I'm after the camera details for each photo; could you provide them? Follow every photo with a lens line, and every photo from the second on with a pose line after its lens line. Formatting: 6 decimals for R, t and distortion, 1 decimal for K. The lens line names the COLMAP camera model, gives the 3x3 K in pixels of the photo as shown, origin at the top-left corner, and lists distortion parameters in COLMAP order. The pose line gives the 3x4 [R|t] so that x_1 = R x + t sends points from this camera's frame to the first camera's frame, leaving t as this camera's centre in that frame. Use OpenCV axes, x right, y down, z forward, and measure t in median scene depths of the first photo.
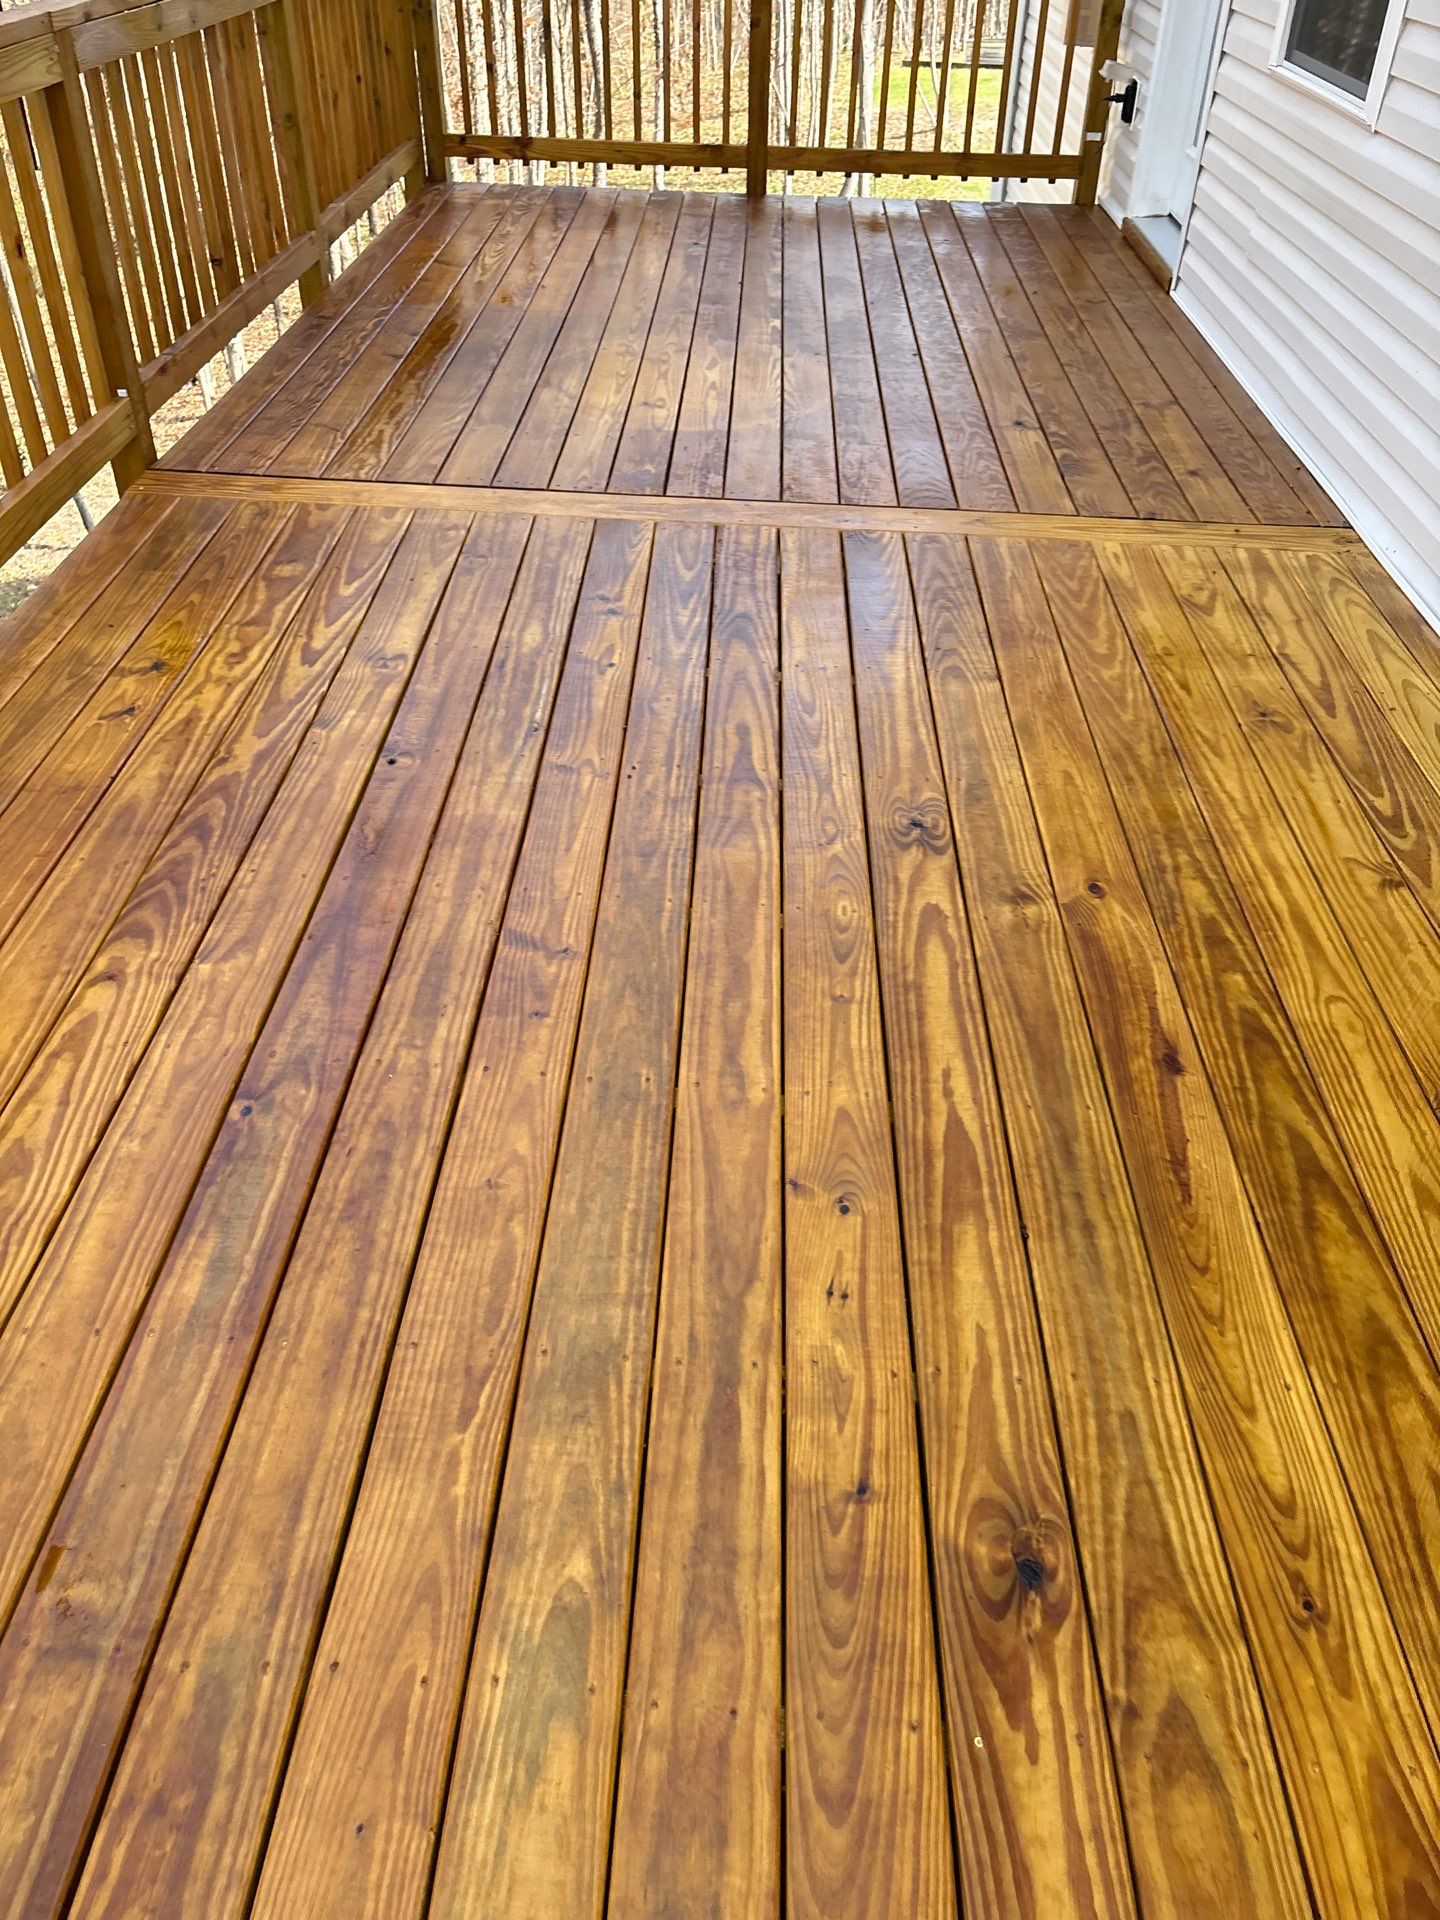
lens RADIAL K [[1502.4, 0, 760.8], [0, 1502.4, 966.3], [0, 0, 1]] dist [0.047981, -0.006930]
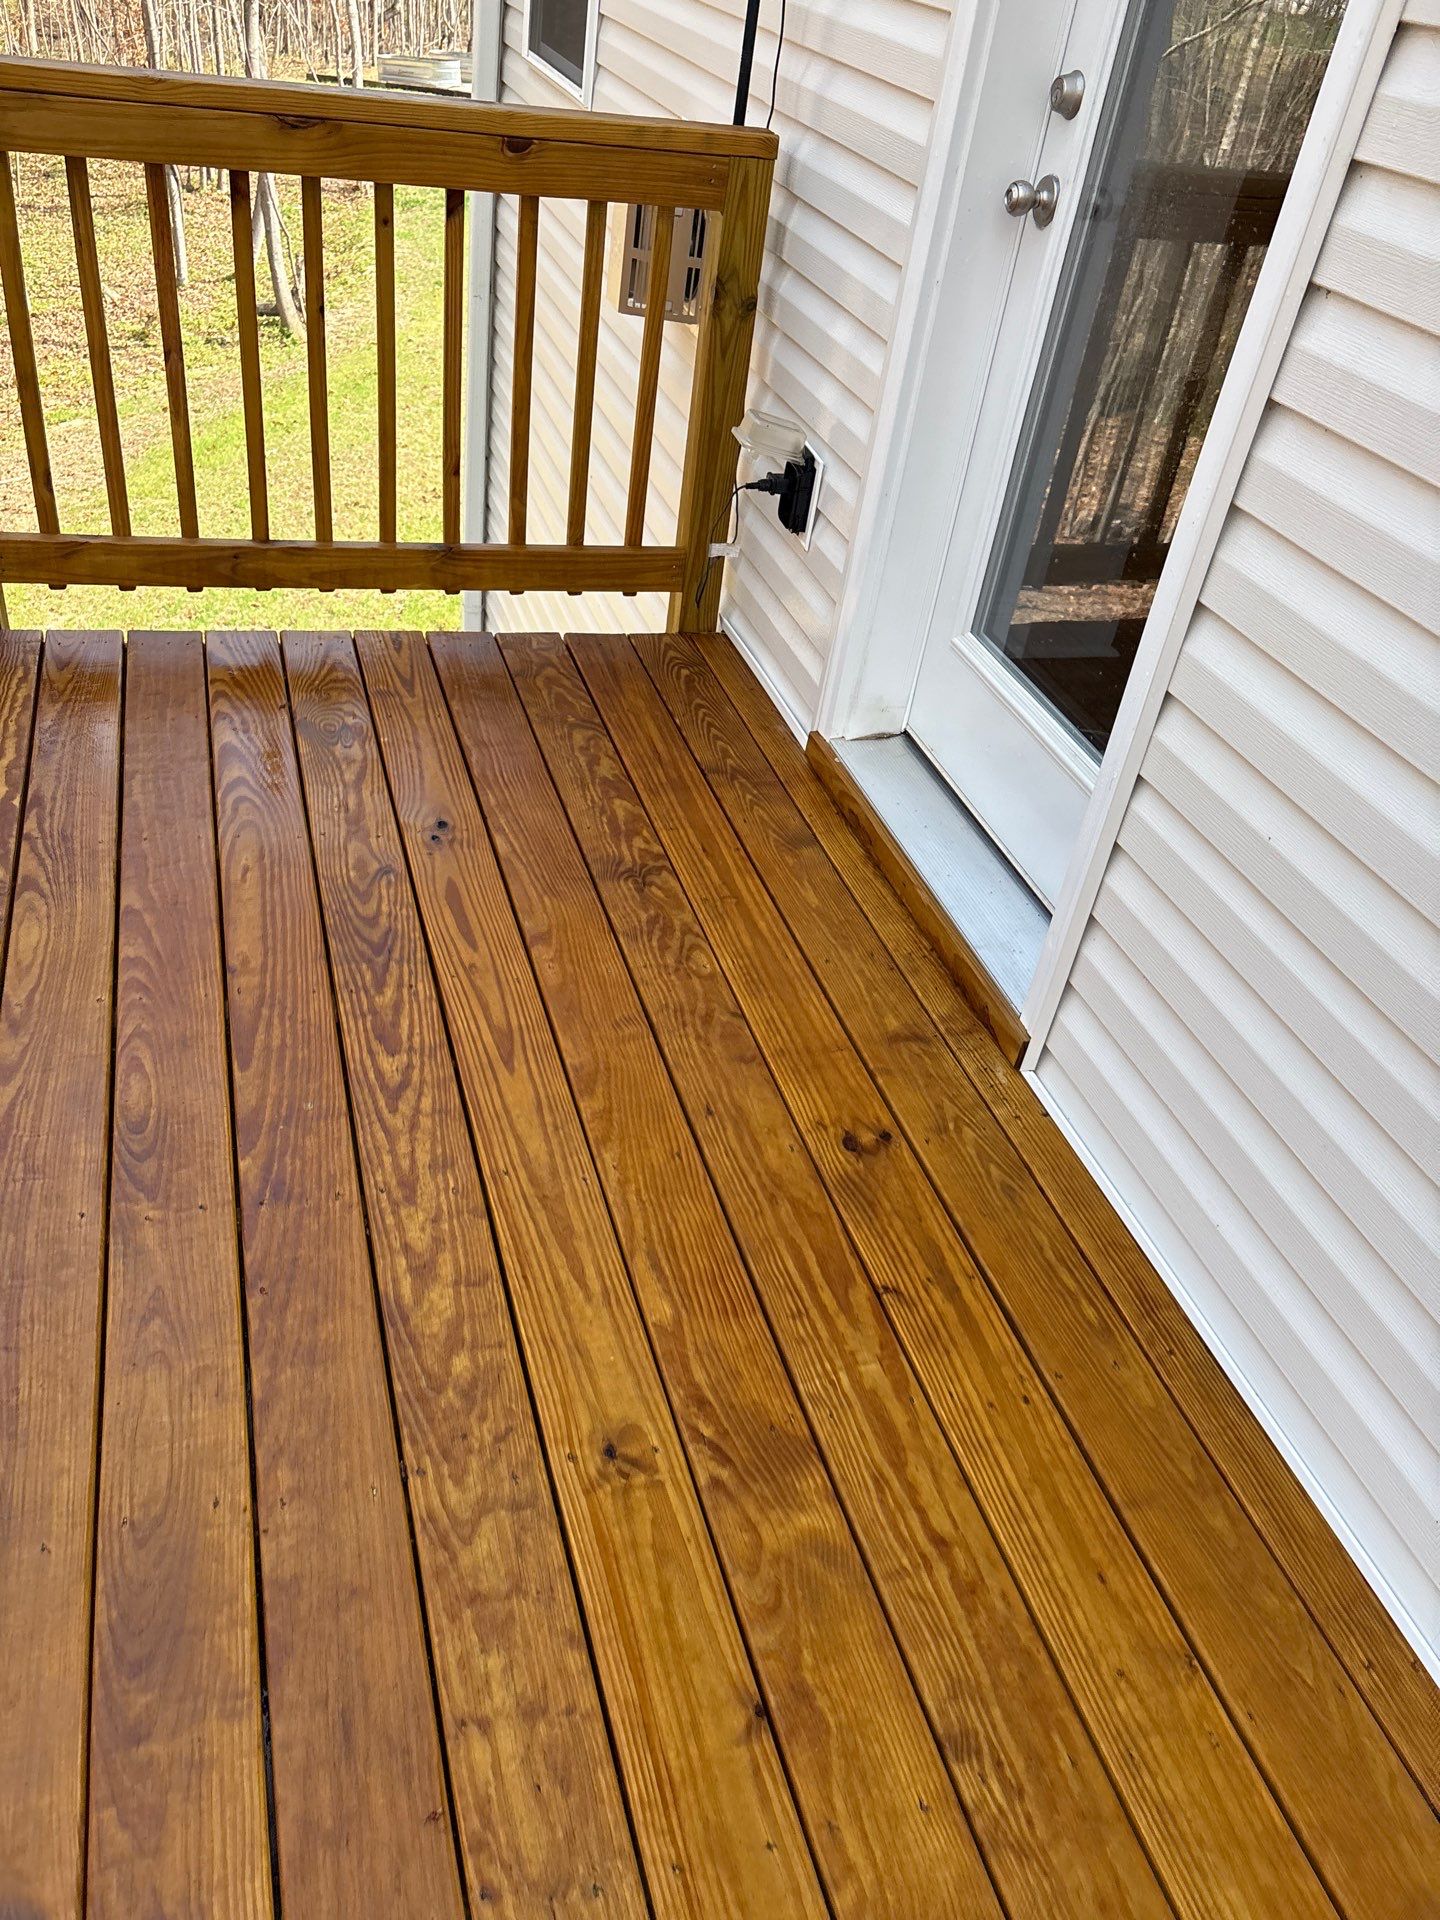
lens RADIAL K [[1454.3, 0, 726.3], [0, 1454.3, 914.9], [0, 0, 1]] dist [0.073984, -0.088289]
pose [[0.946486, -0.096556, 0.307964, 0.078711], [0.099227, 0.995040, 0.007015, -0.508975], [-0.307114, 0.023919, 0.951372, 0.666541]]
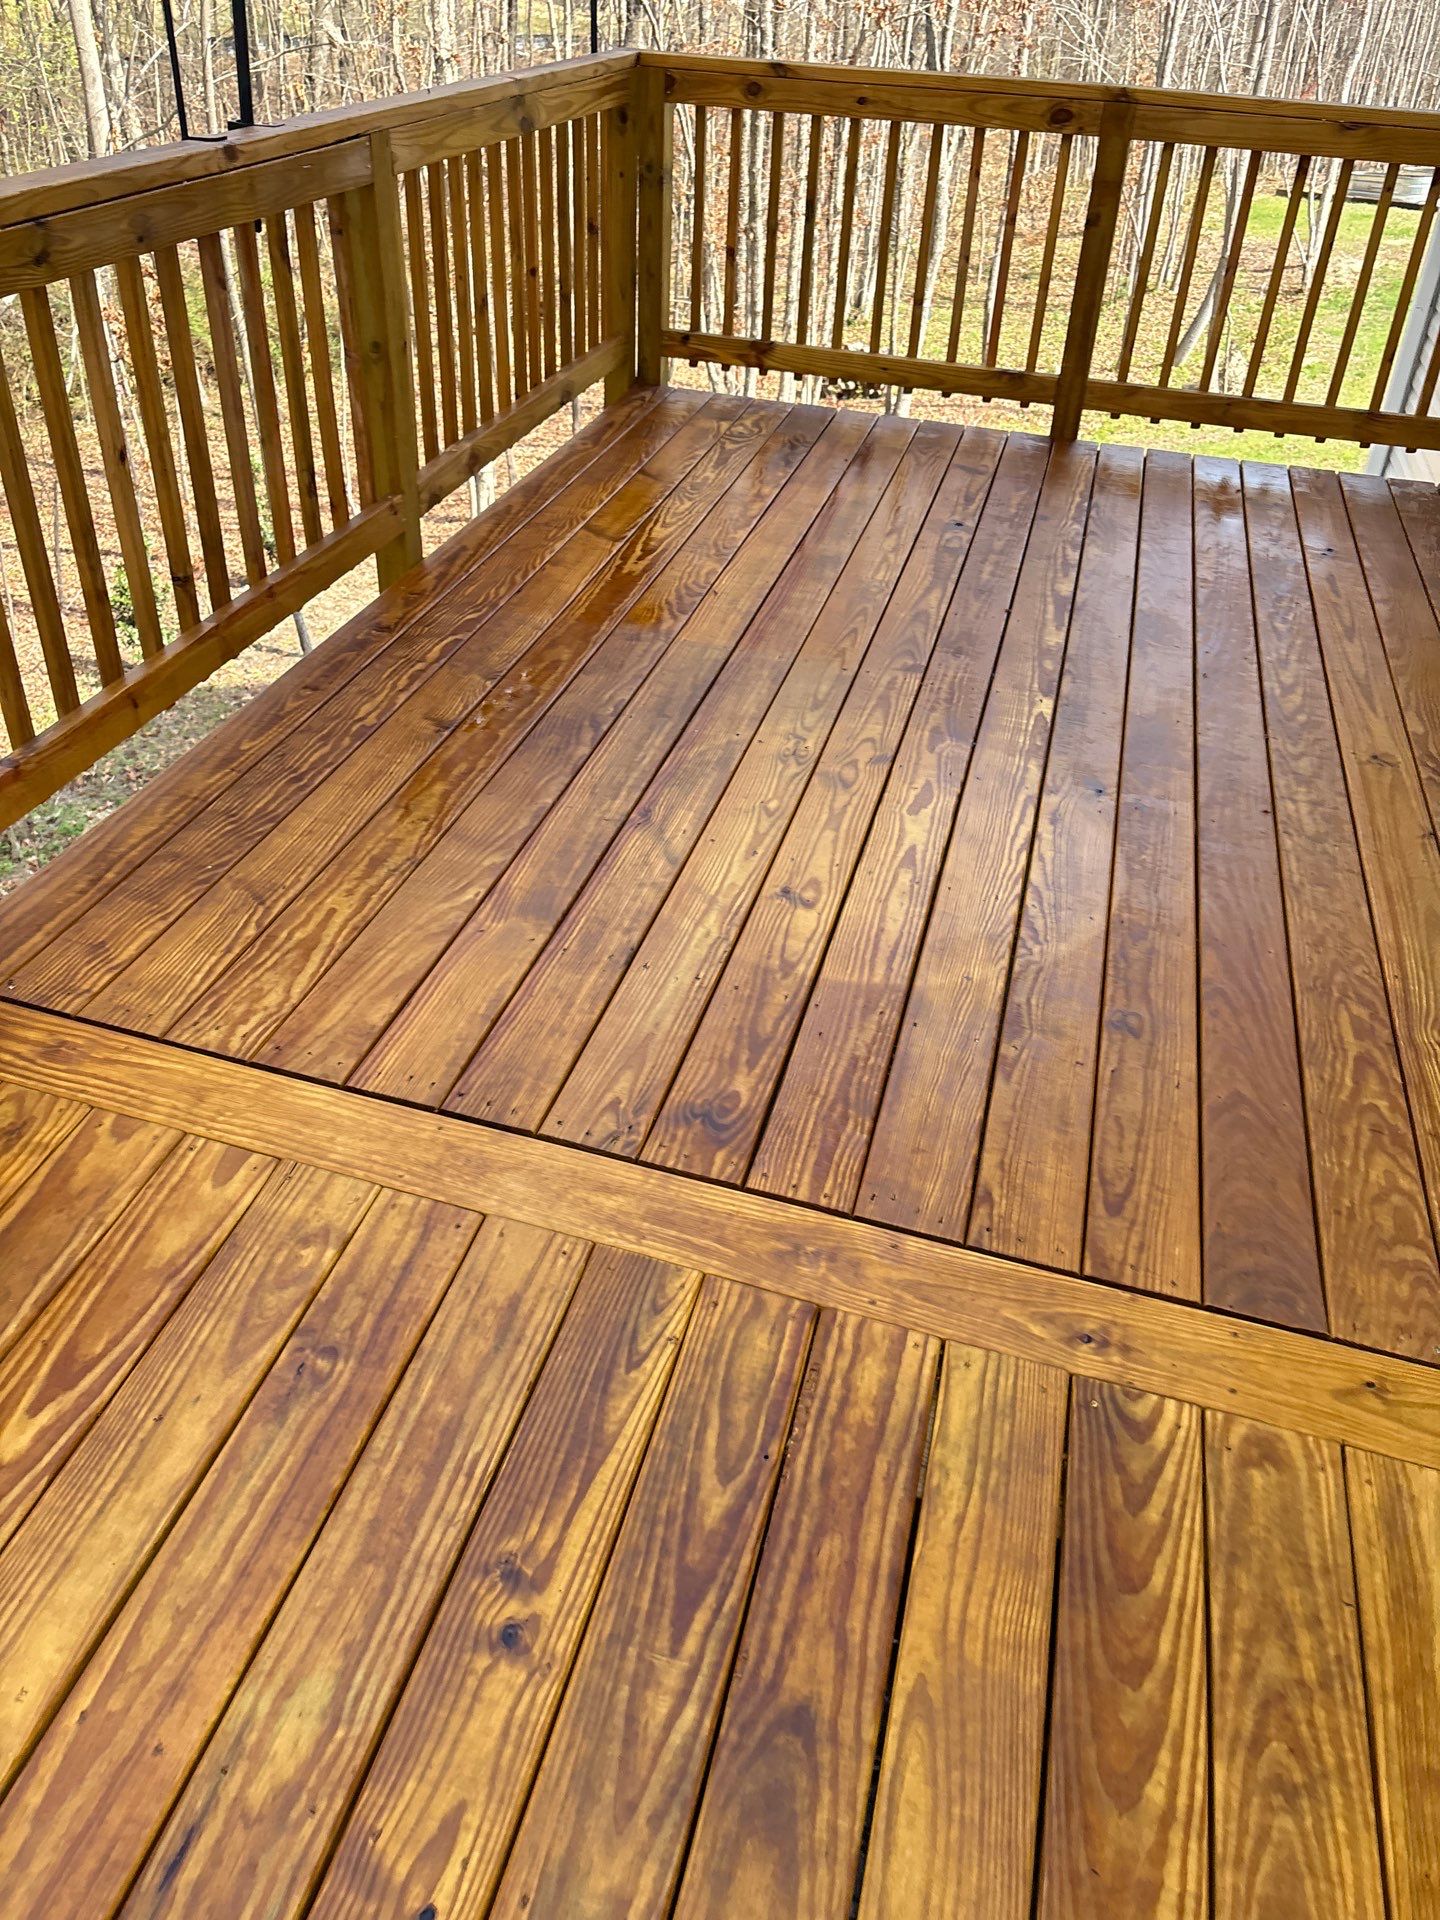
lens RADIAL K [[1483.7, 0, 764.8], [0, 1483.7, 948.5], [0, 0, 1]] dist [0.055631, -0.000142]
pose [[0.976300, 0.146918, -0.158912, 0.009374], [-0.154528, 0.987311, -0.036574, -0.271489], [0.151522, 0.060264, 0.986615, 0.352713]]
